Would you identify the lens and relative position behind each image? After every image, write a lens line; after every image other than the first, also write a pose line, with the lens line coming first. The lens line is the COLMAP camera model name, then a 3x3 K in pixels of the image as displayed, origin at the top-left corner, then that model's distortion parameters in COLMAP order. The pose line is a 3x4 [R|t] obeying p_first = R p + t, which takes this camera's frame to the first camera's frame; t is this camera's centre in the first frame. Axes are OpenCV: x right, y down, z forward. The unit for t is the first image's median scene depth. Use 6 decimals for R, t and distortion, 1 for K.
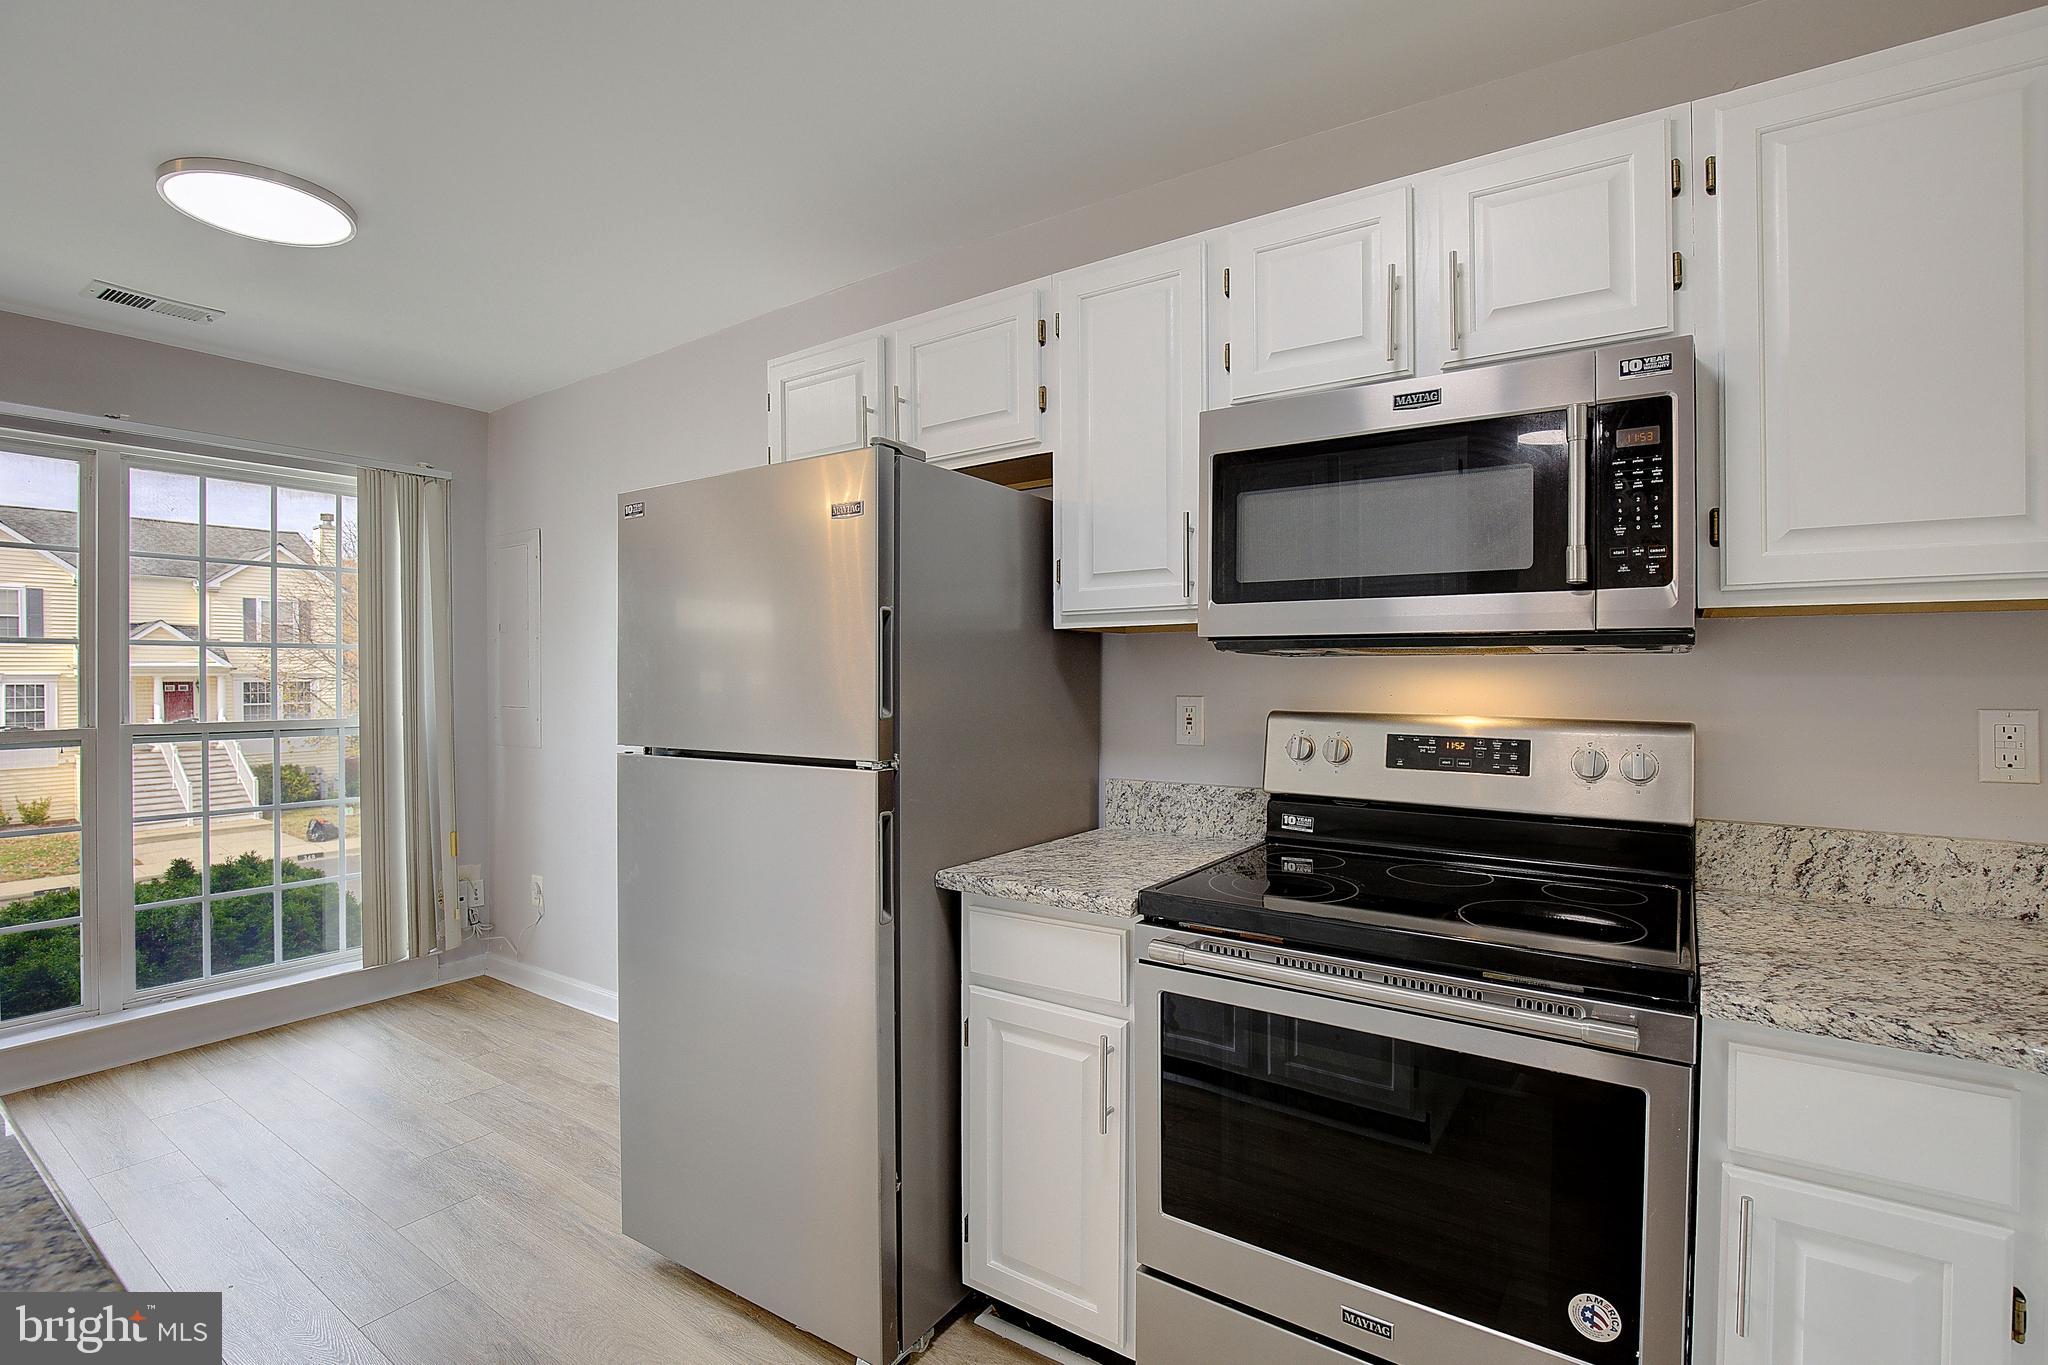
lens RADIAL K [[936.6, 0, 1005.9], [0, 936.6, 662.2], [0, 0, 1]] dist [-0.000943, -0.015994]
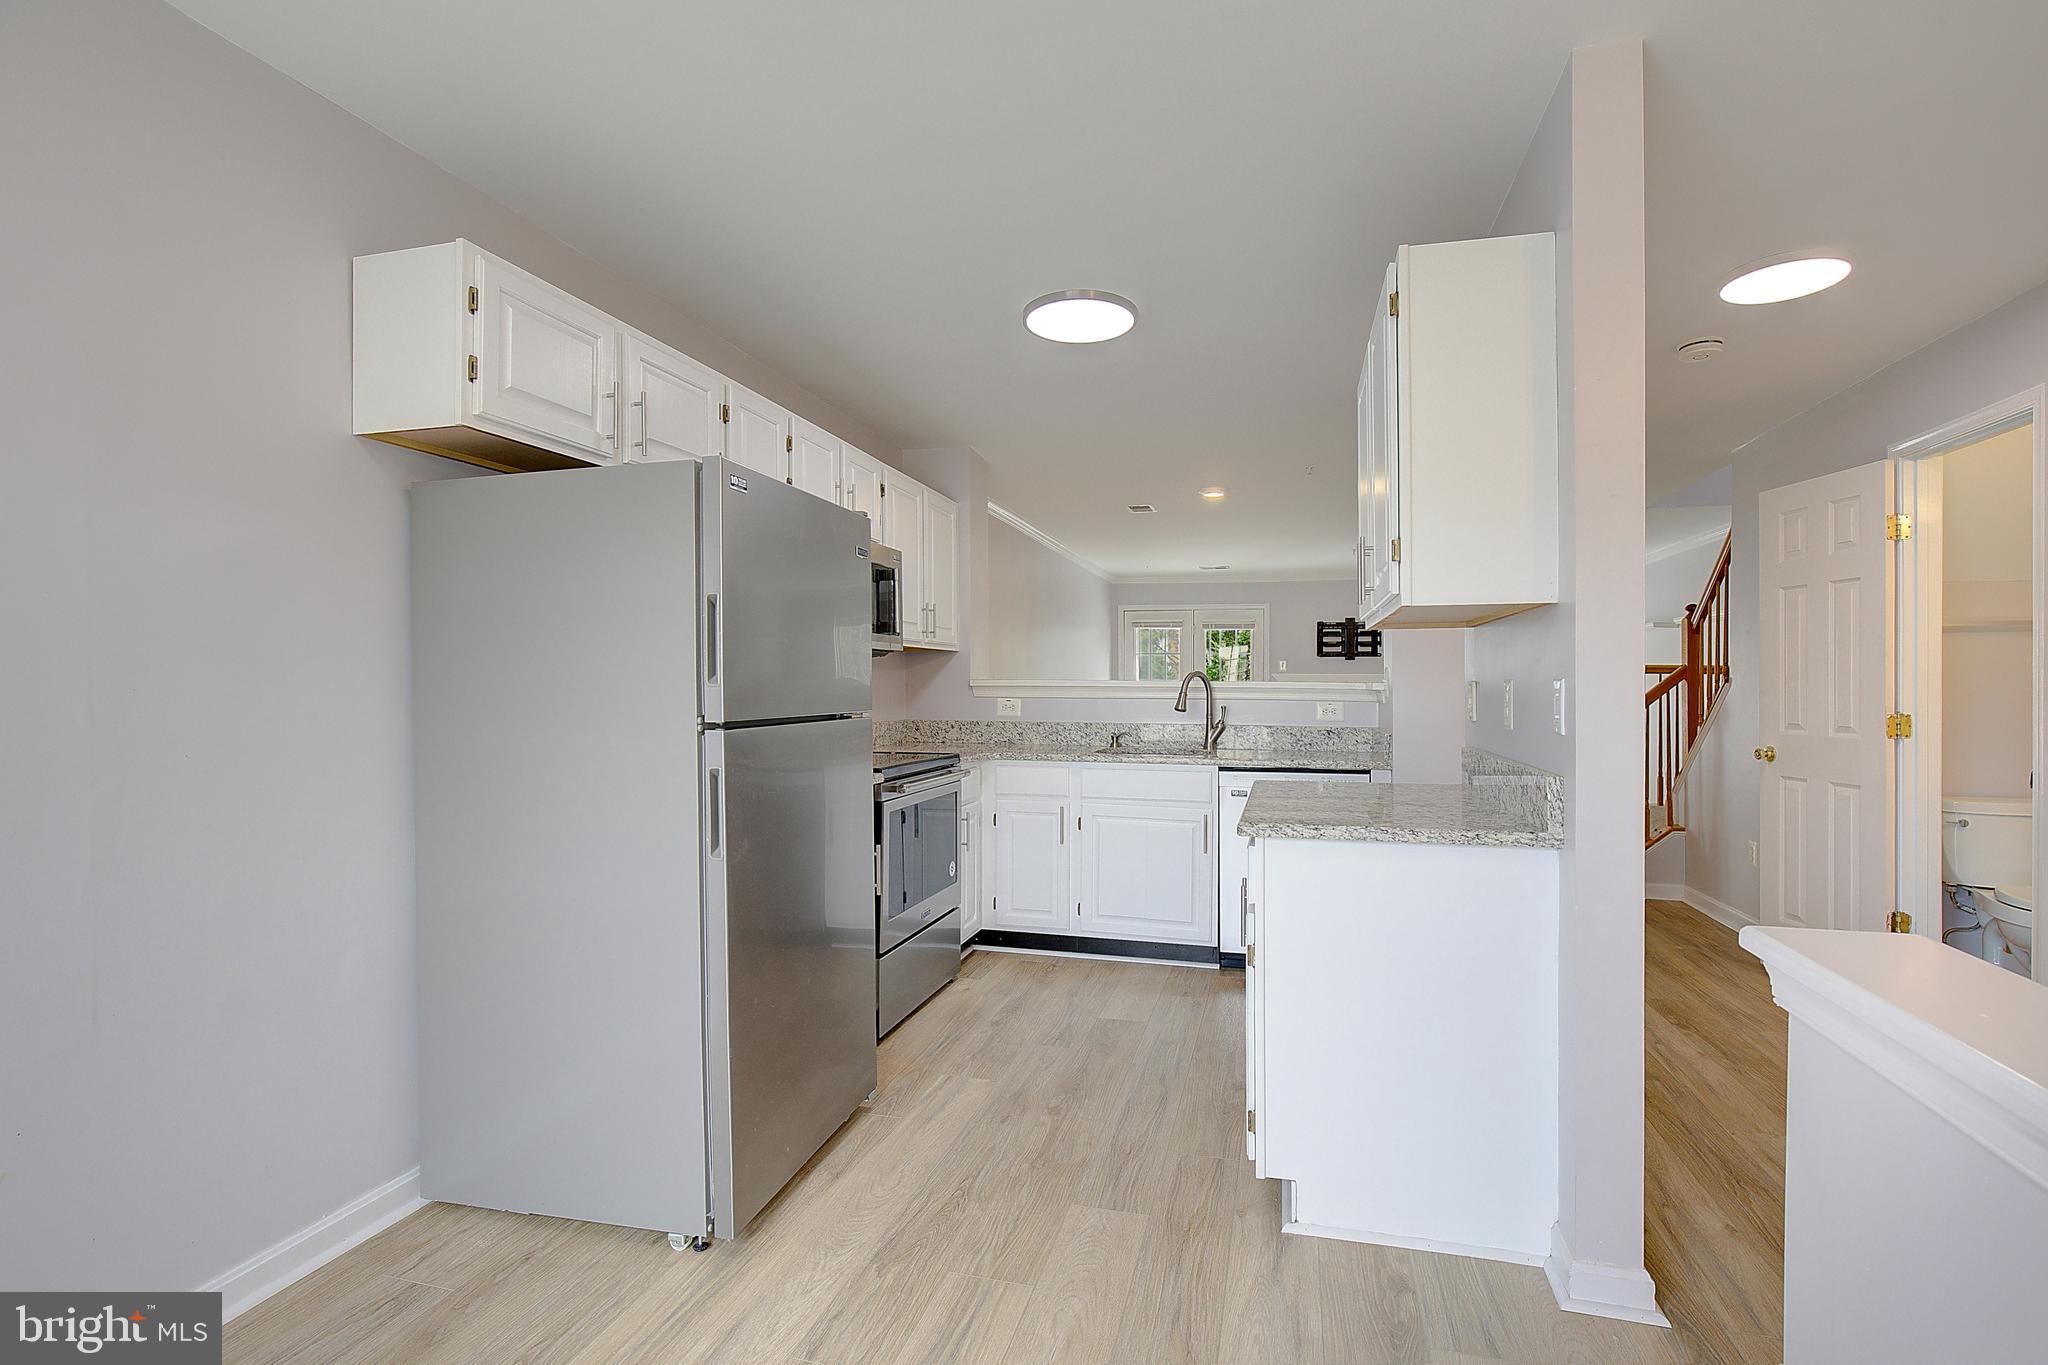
lens RADIAL K [[939.0, 0, 1047.3], [0, 939.0, 677.6], [0, 0, 1]] dist [-0.000845, -0.000232]
pose [[-0.354065, 0.007721, 0.935189, -1.744745], [-0.005932, 0.999927, -0.010501, 0.059489], [-0.935202, -0.009266, -0.353993, 1.288428]]
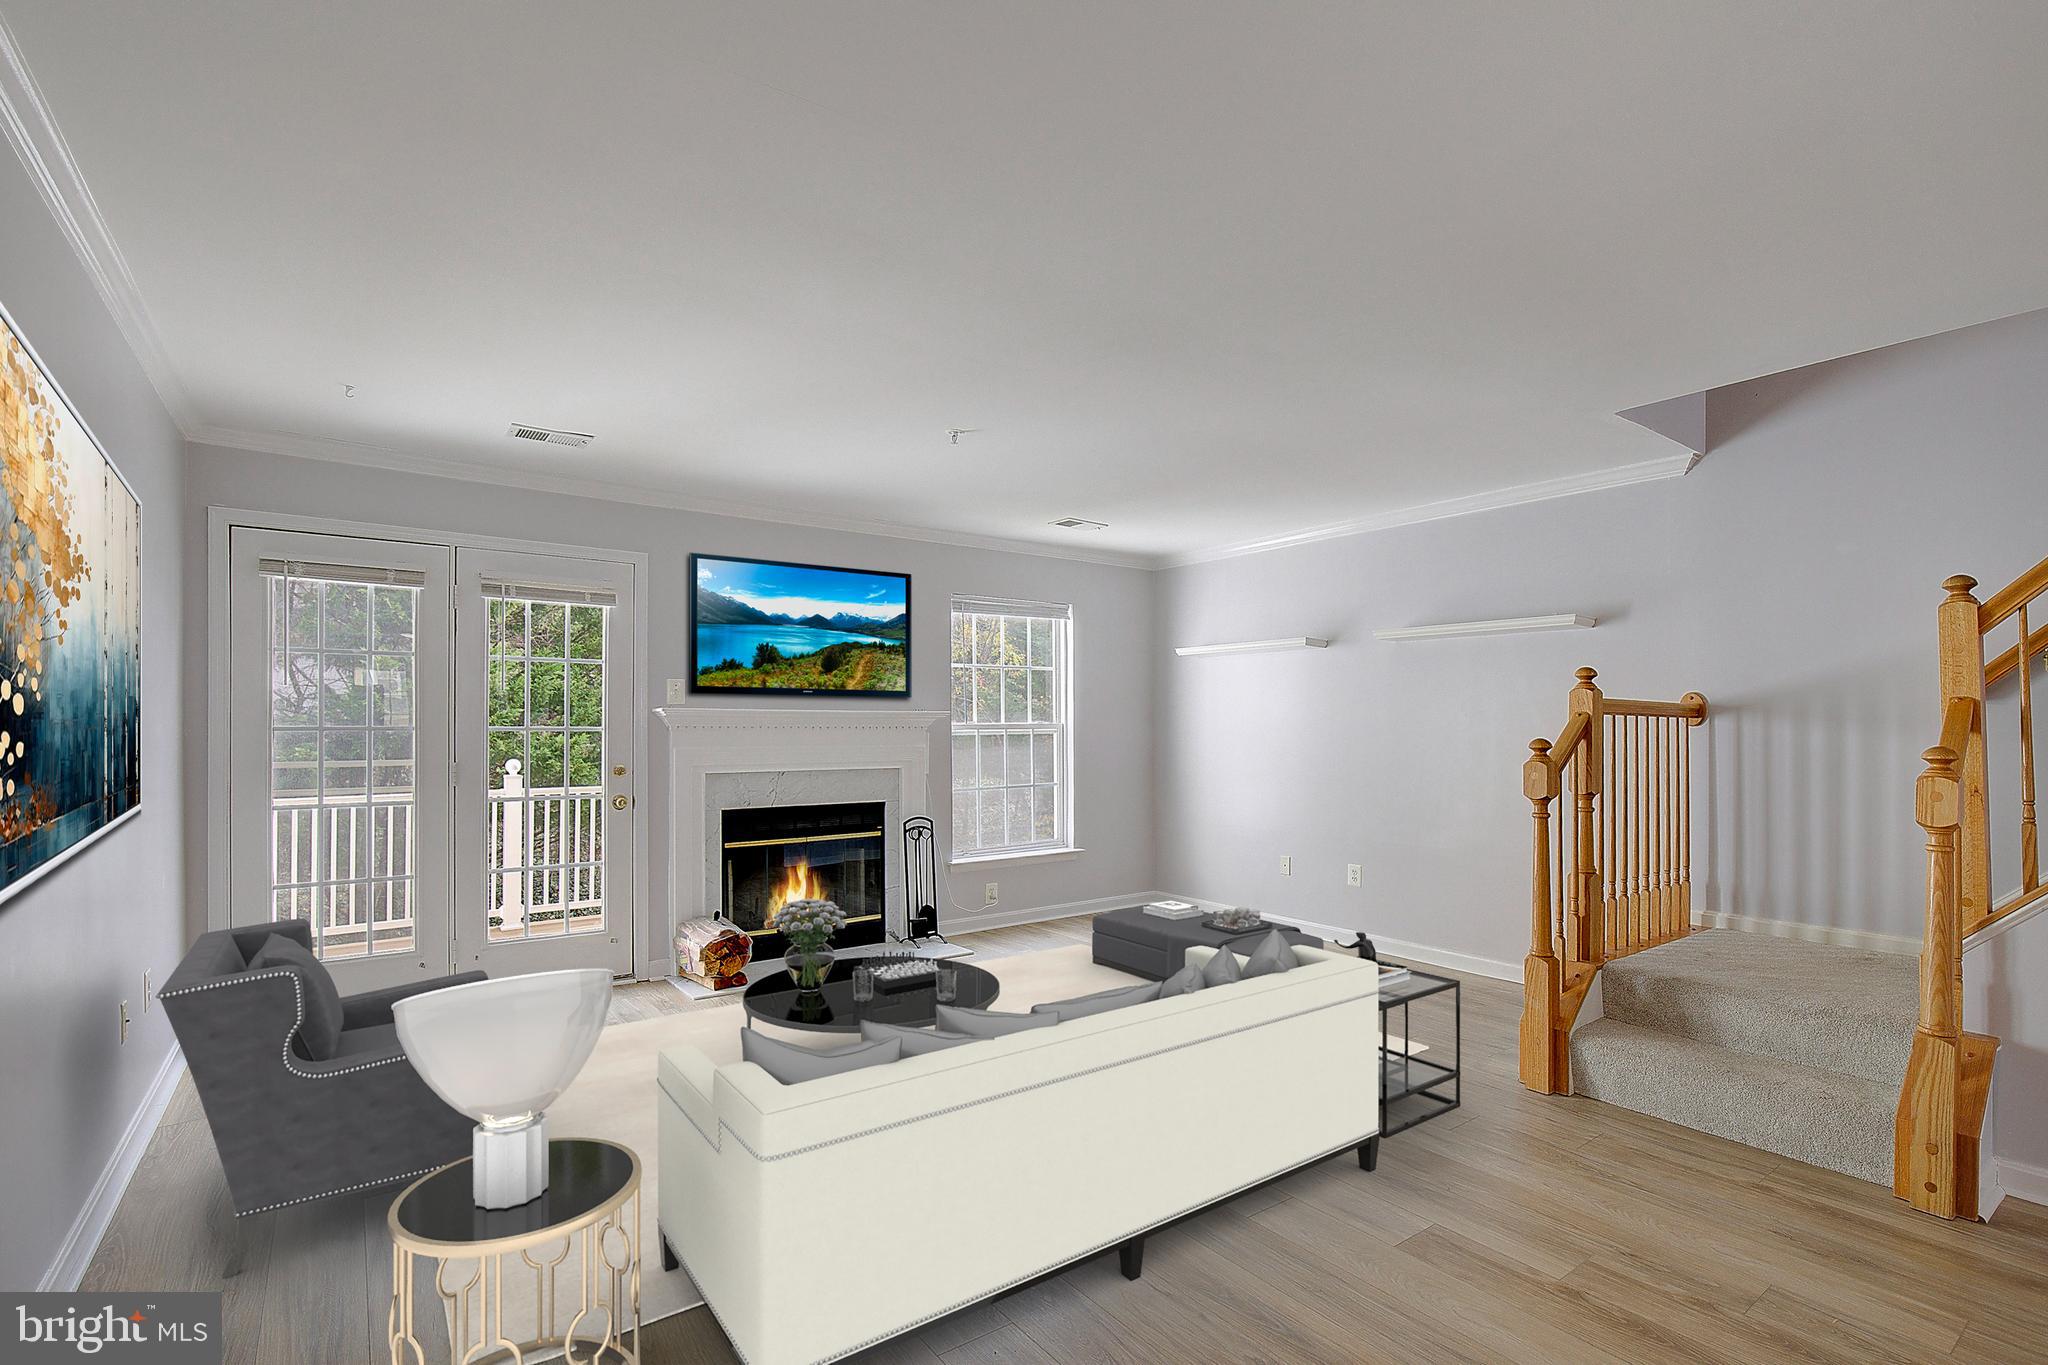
lens RADIAL K [[936.5, 0, 1017.8], [0, 936.5, 722.1], [0, 0, 1]] dist [-0.018839, 0.000164]
pose [[-0.947278, 0.000165, 0.320414, 1.473834], [-0.002509, 0.999965, -0.007931, 0.023115], [-0.320404, -0.008317, -0.947244, 0.053400]]
